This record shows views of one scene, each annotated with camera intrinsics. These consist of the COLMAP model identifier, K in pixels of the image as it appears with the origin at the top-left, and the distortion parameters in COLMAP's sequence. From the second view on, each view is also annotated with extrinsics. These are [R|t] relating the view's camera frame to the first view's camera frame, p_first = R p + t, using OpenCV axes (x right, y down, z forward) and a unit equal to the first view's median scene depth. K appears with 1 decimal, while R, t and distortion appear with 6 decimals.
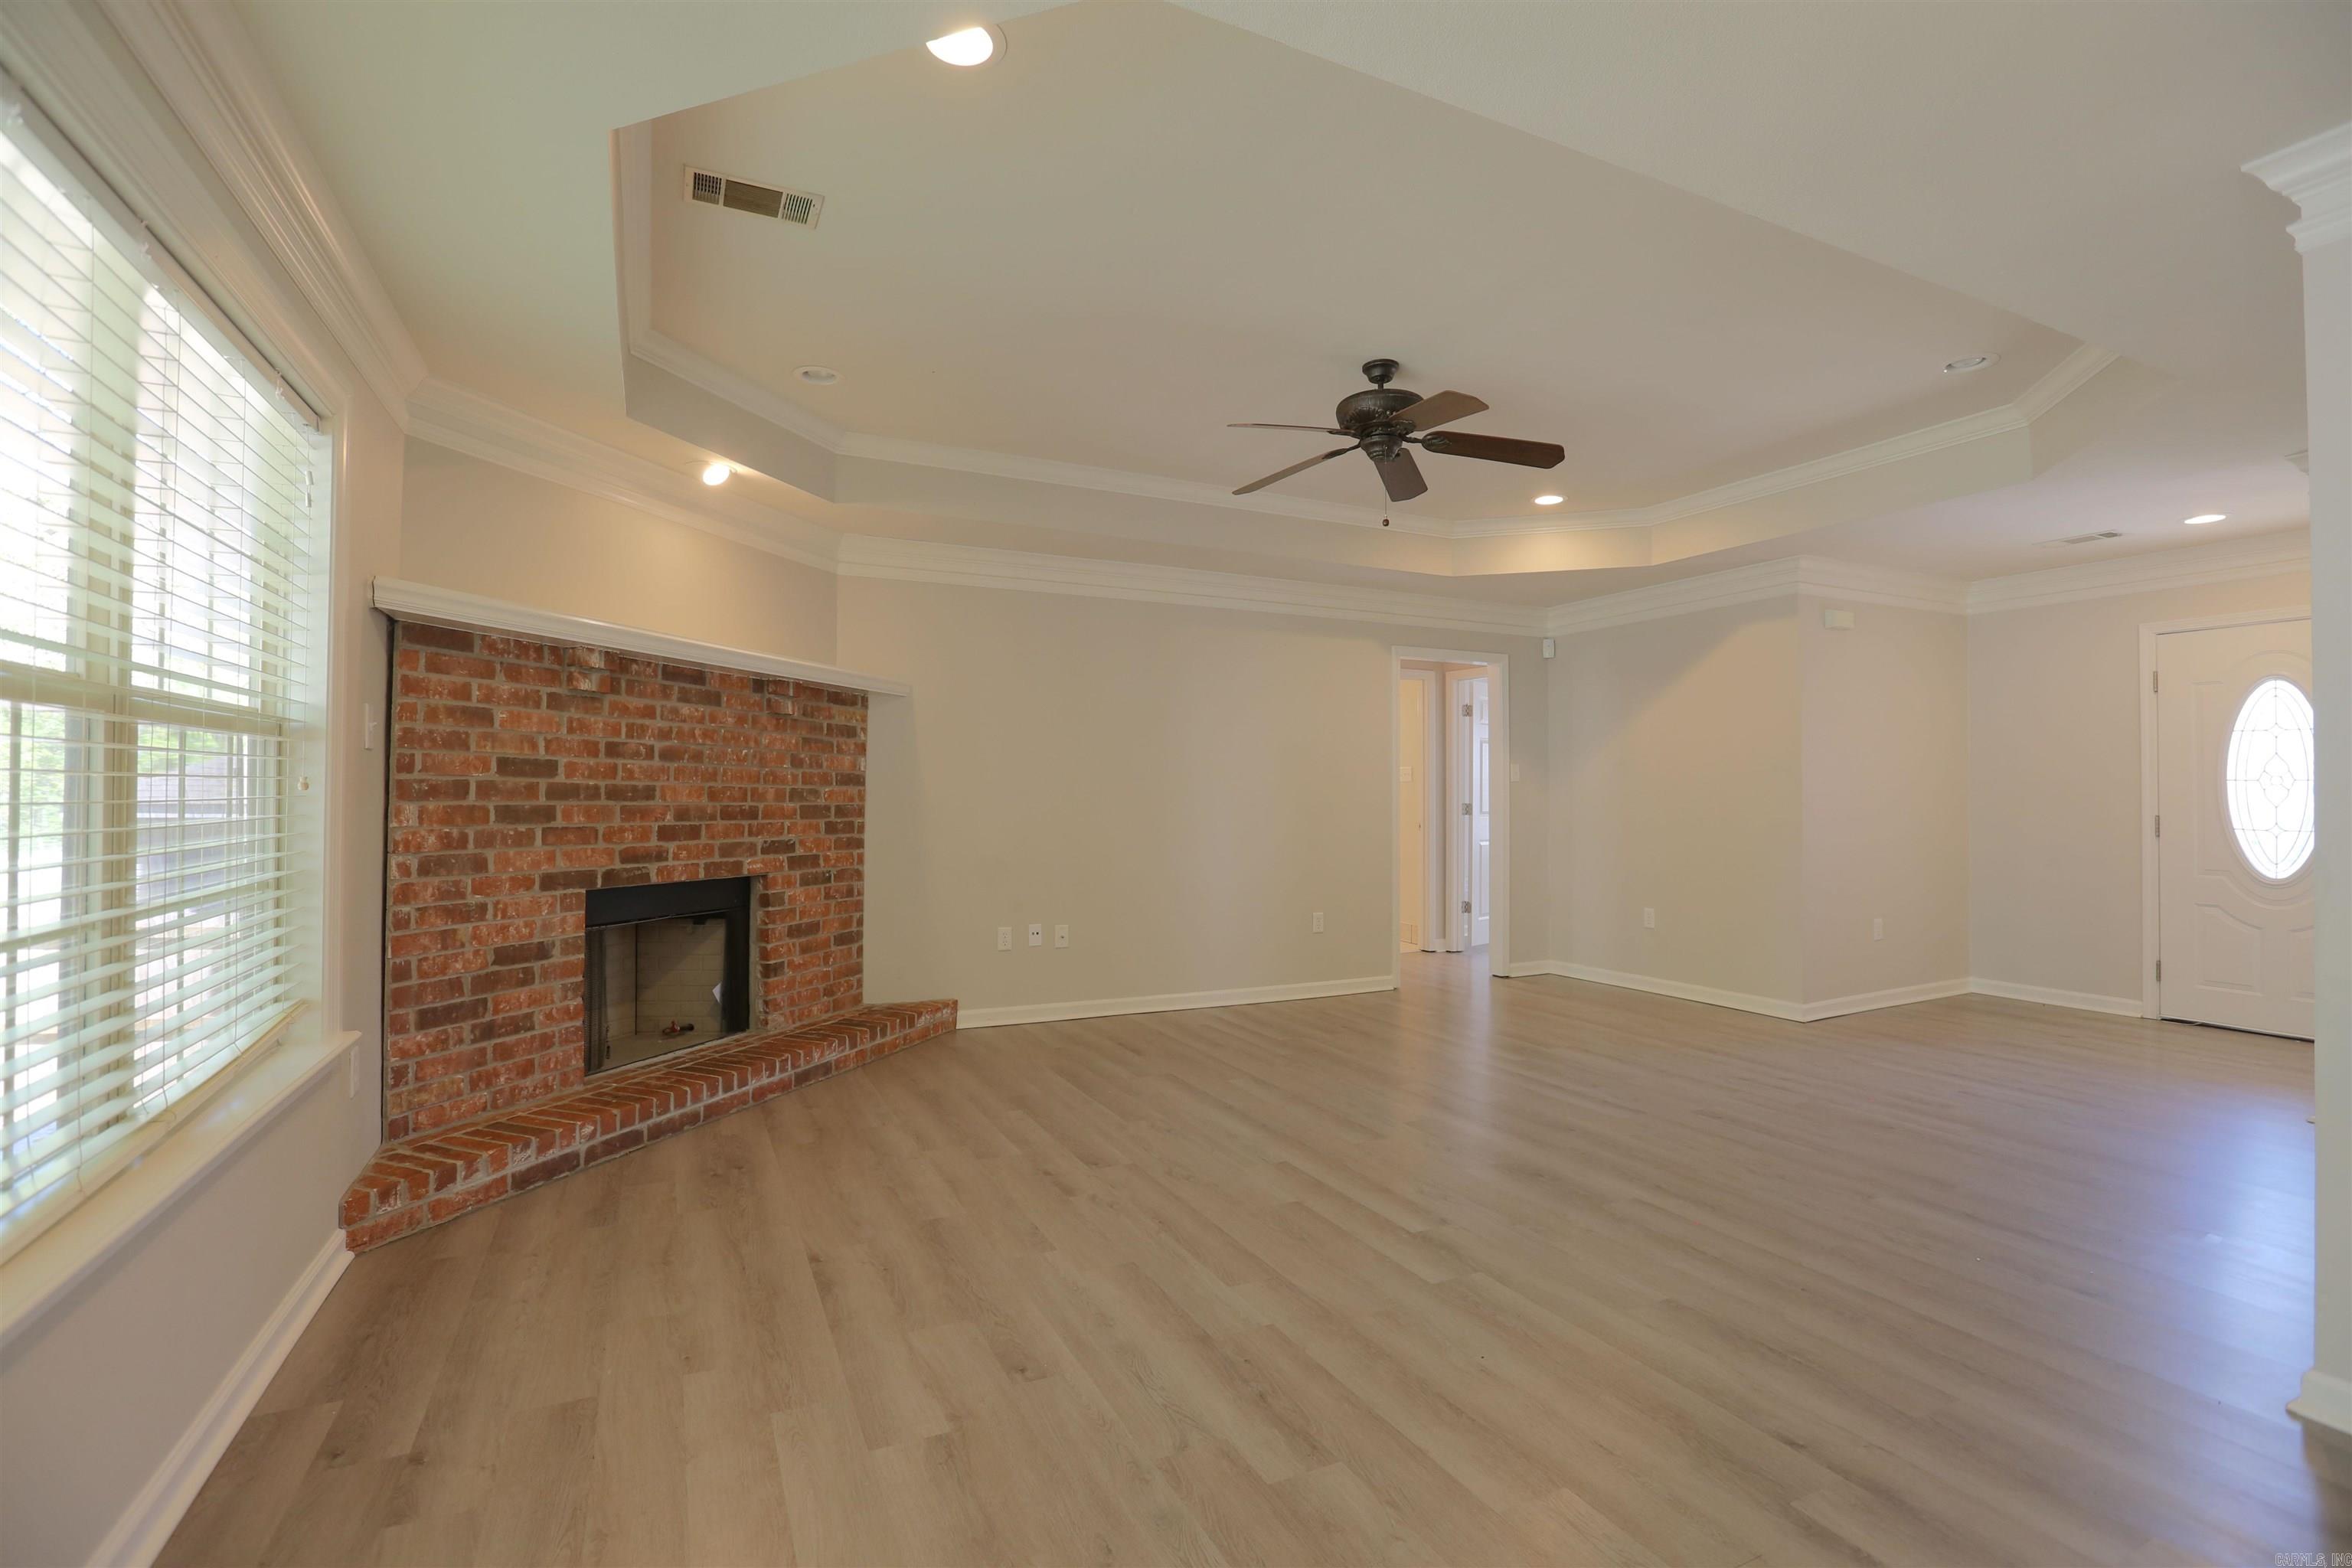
lens RADIAL K [[1078.3, 0, 1147.1], [0, 1078.3, 777.1], [0, 0, 1]] dist [-0.047815, 0.016971]
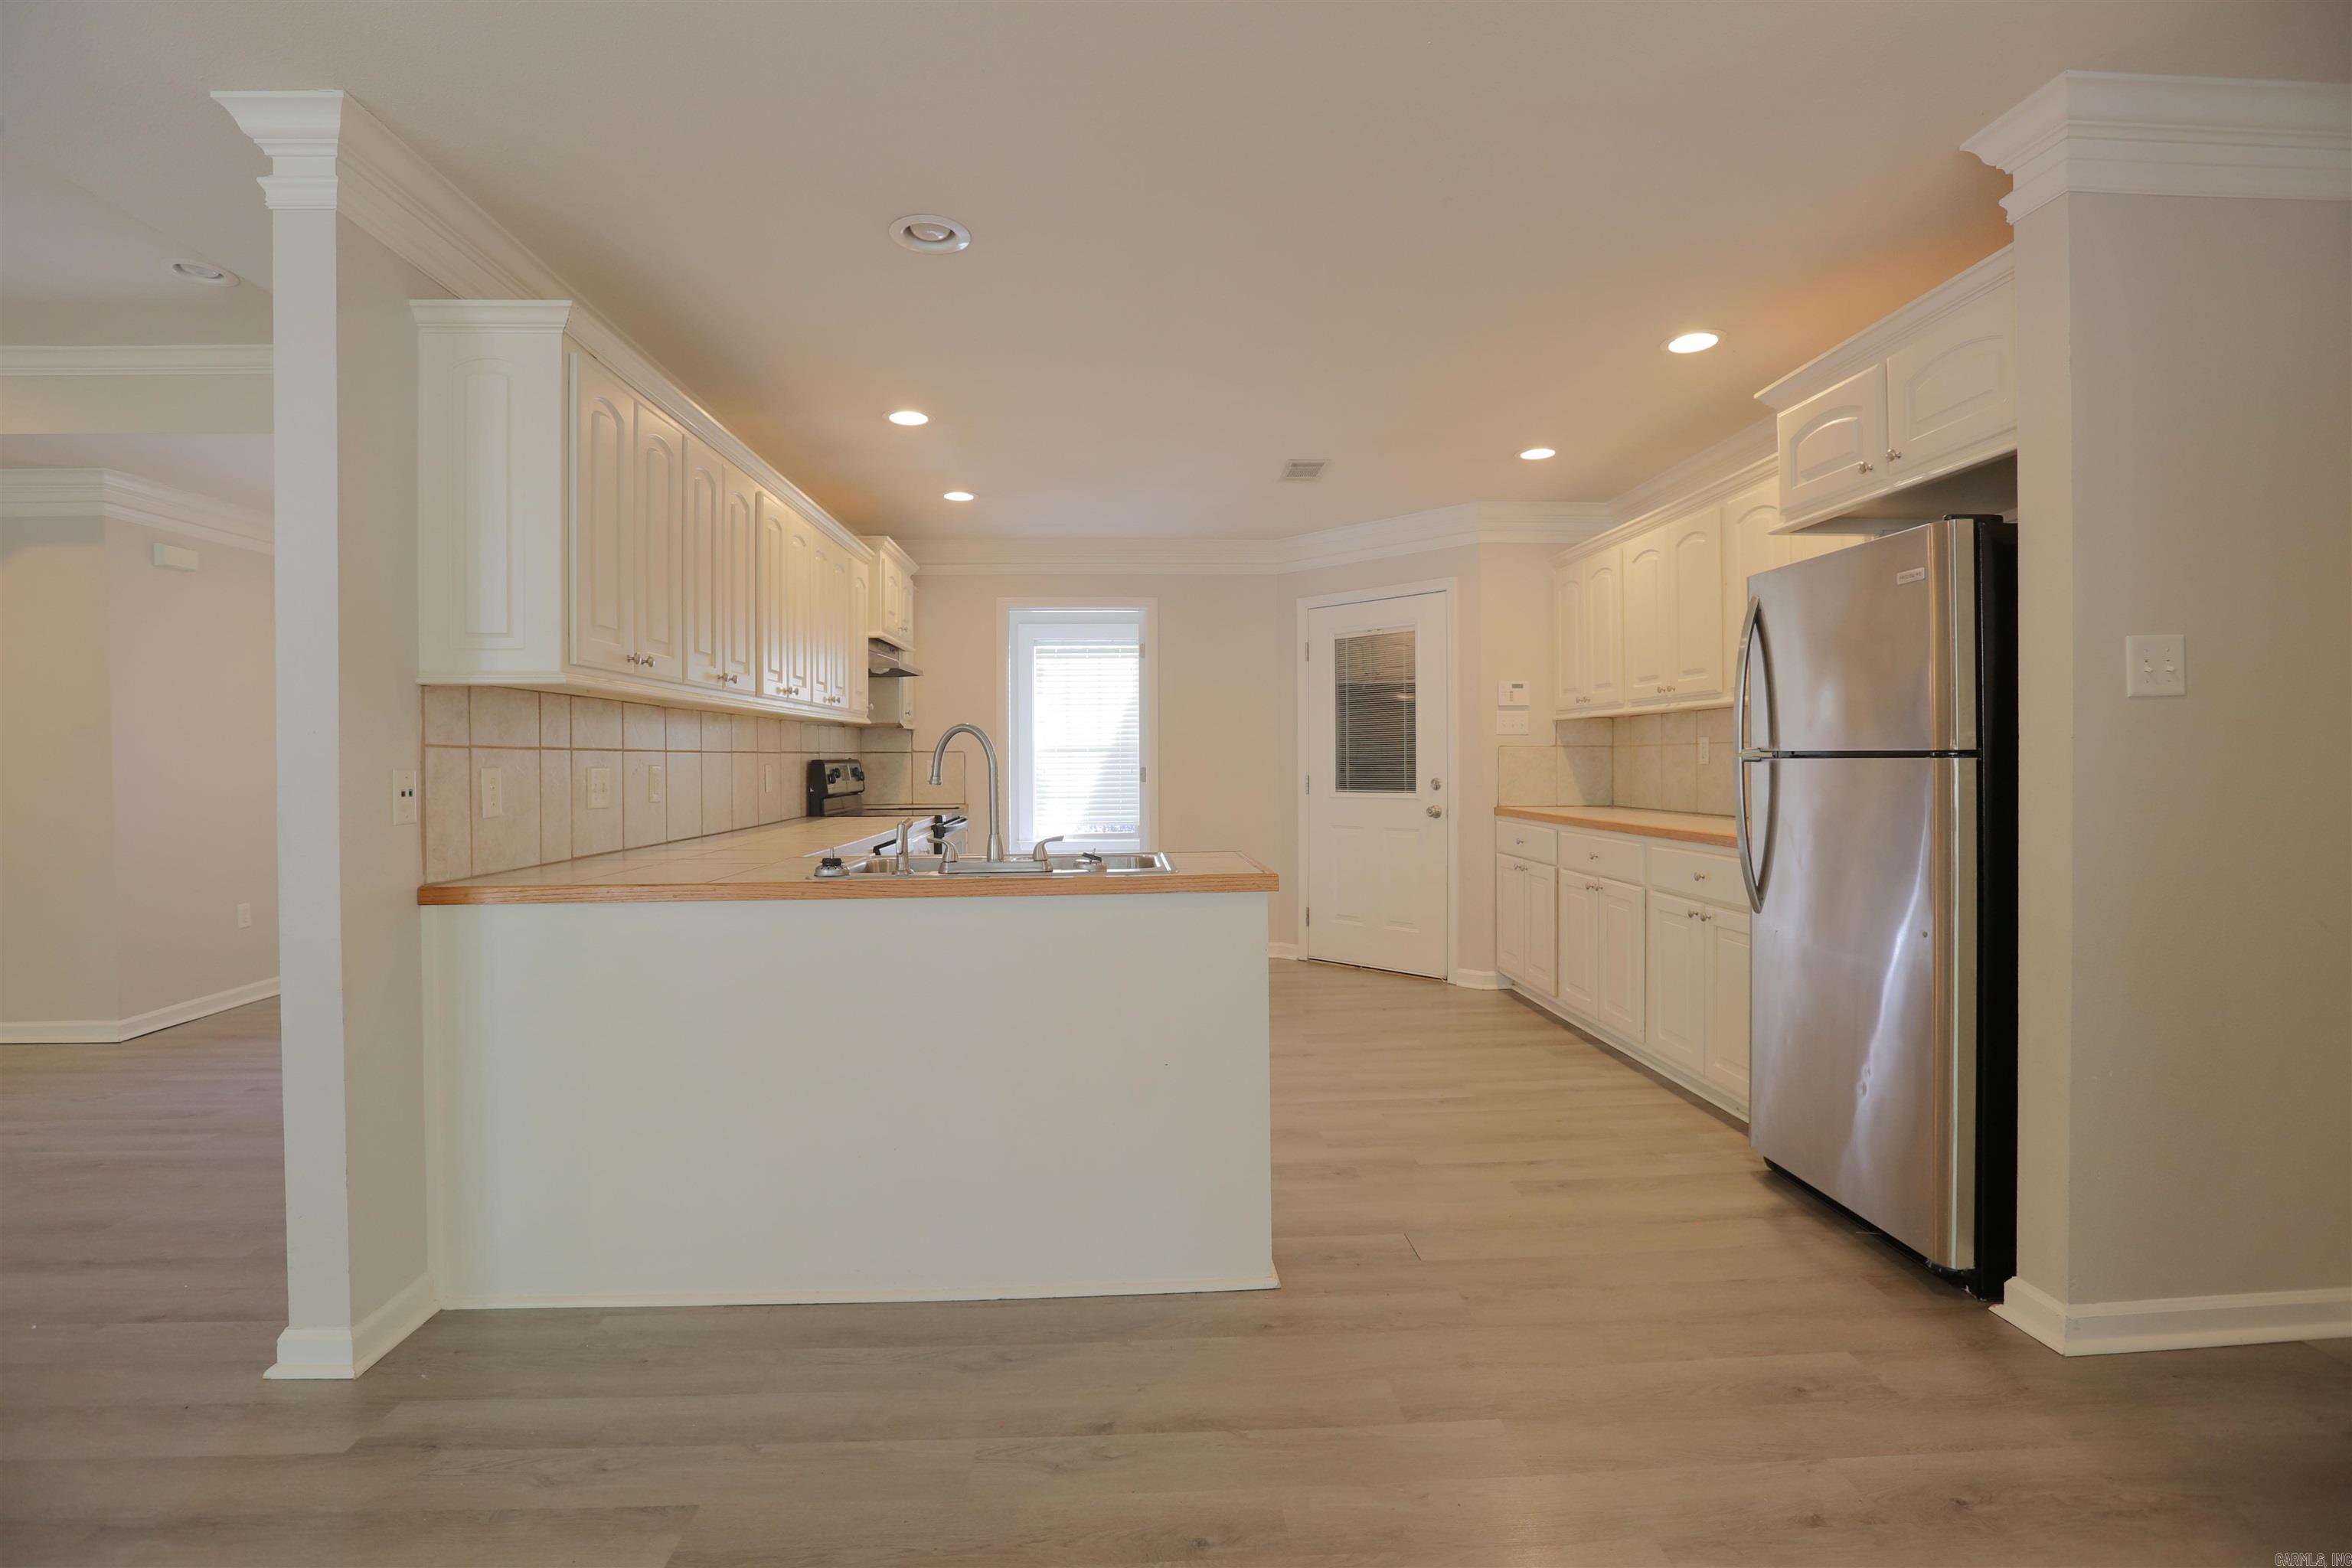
lens RADIAL K [[1078.3, 0, 1178.1], [0, 1078.3, 775.9], [0, 0, 1]] dist [-0.047815, 0.016971]
pose [[0.358570, -0.025572, 0.933153, 0.300067], [-0.001465, 0.999608, 0.027956, 0.002862], [-0.933502, -0.011391, 0.358392, -0.101947]]
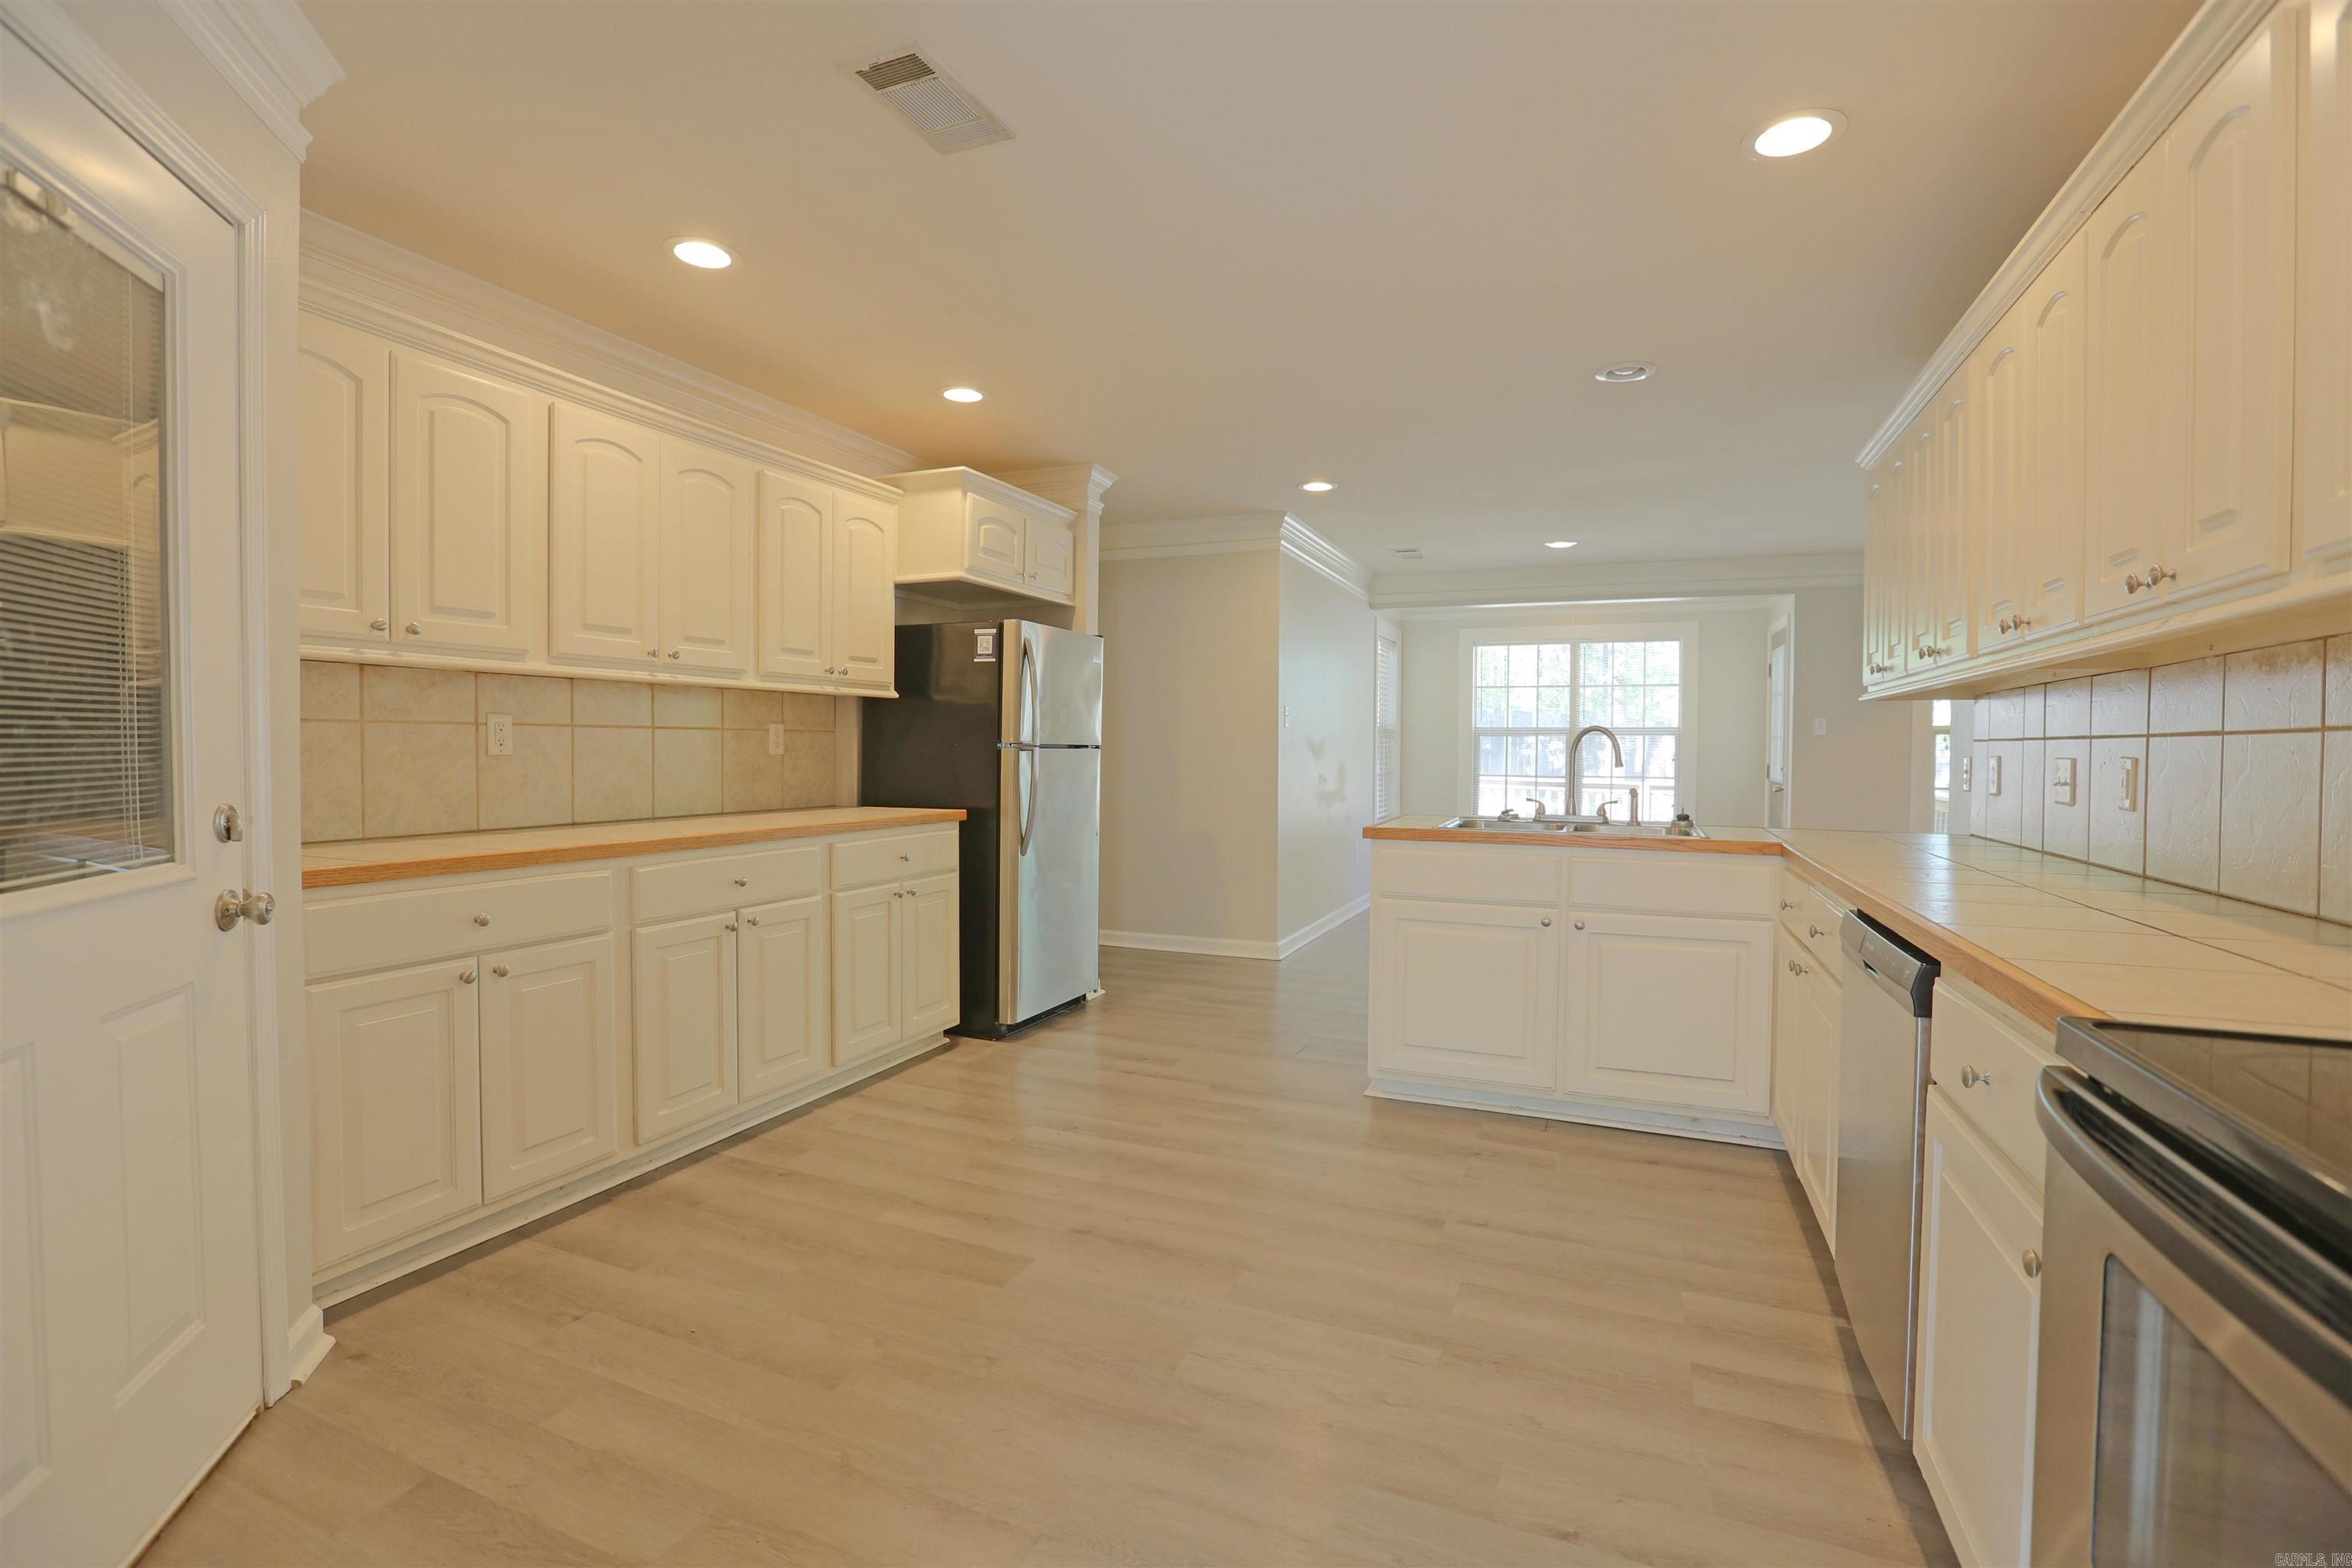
lens RADIAL K [[1078.3, 0, 1155.9], [0, 1078.3, 780.4], [0, 0, 1]] dist [-0.047815, 0.016971]
pose [[-0.740903, 0.005344, -0.671591, 1.909905], [-0.004629, 0.999904, 0.013063, 0.030736], [0.671597, 0.012787, -0.740807, 0.756489]]
